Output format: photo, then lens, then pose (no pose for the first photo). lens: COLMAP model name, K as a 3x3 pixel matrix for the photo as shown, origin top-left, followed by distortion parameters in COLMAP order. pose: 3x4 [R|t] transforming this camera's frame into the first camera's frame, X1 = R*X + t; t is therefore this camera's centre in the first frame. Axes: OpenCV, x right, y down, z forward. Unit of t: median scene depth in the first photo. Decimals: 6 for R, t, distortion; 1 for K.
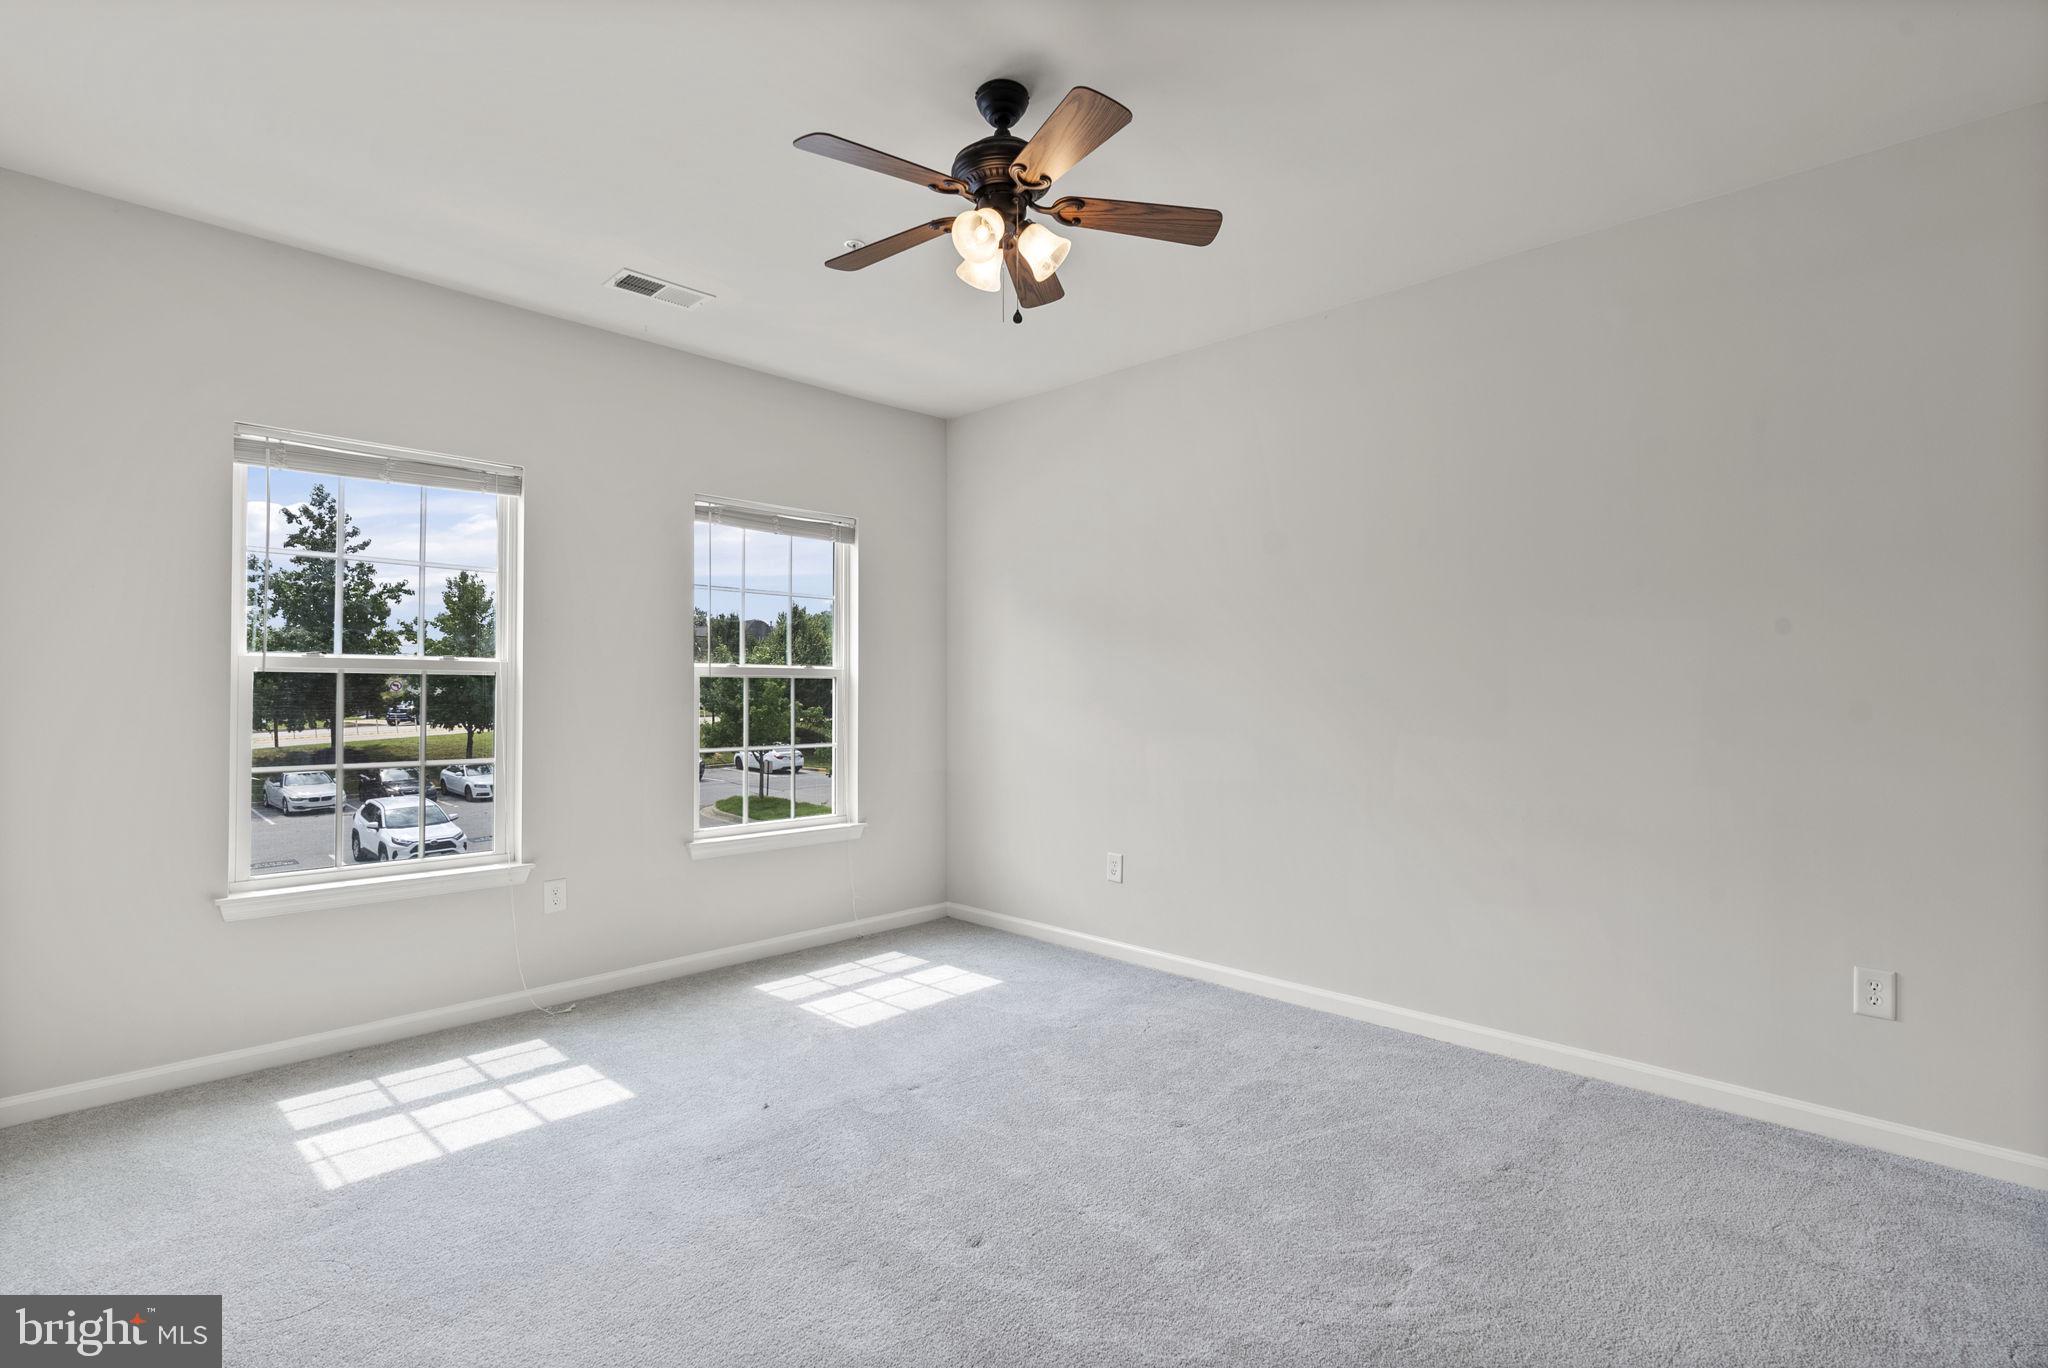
lens RADIAL K [[935.5, 0, 1024.0], [0, 935.5, 684.0], [0, 0, 1]] dist [-0.008674, 0.000978]
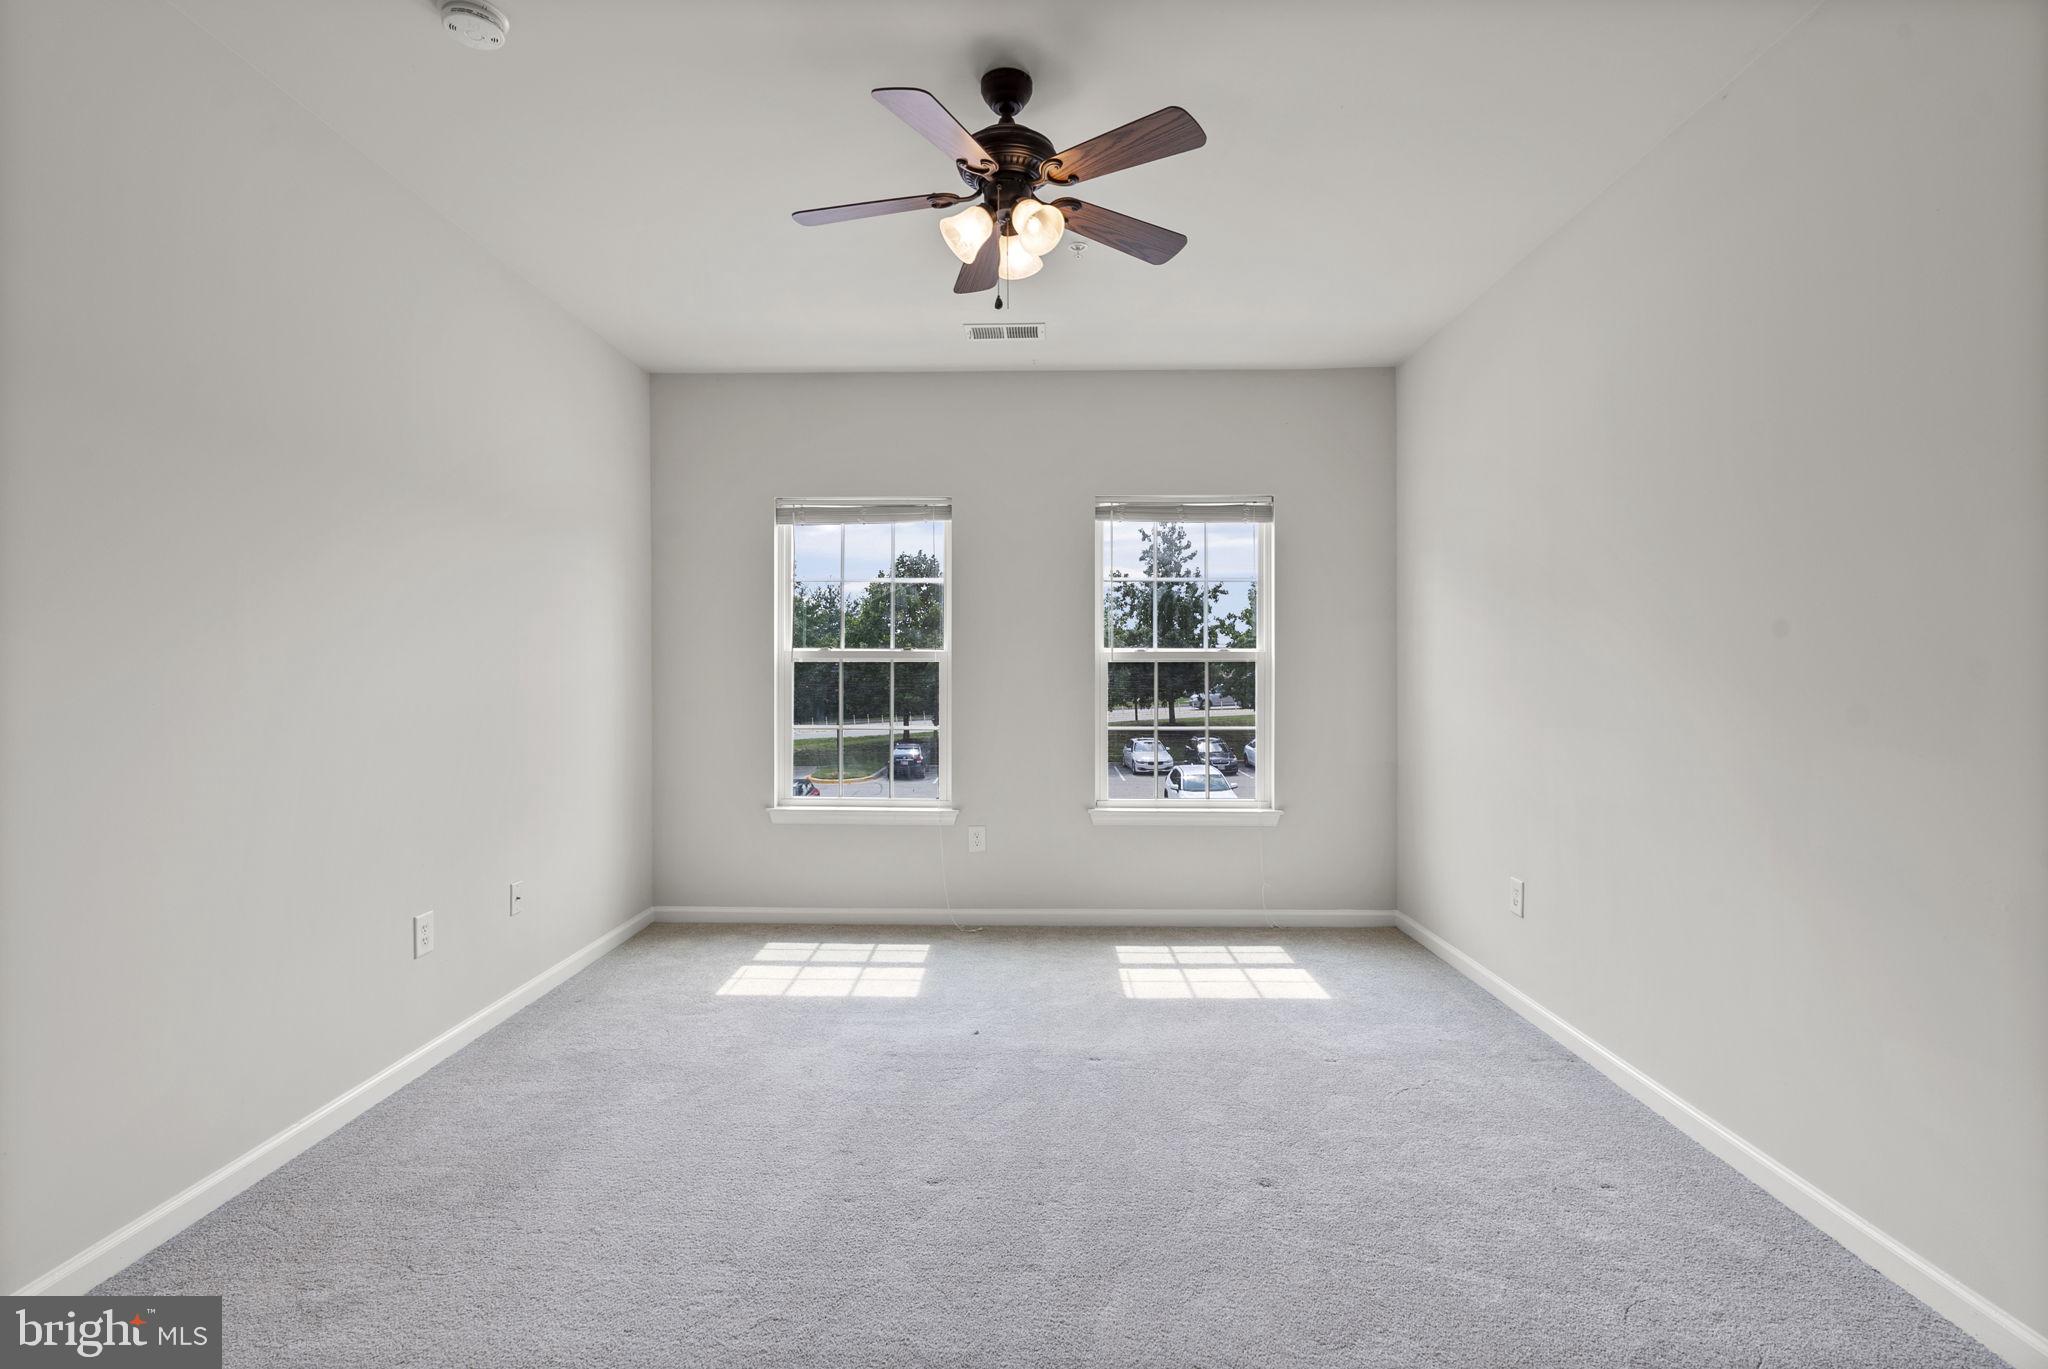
lens RADIAL K [[935.5, 0, 1024.0], [0, 935.5, 684.5], [0, 0, 1]] dist [-0.008674, 0.000978]
pose [[0.687088, 0.005082, -0.726556, 0.353125], [0.006622, 0.999890, 0.013256, 0.004131], [0.726544, -0.013919, 0.686979, 0.149927]]
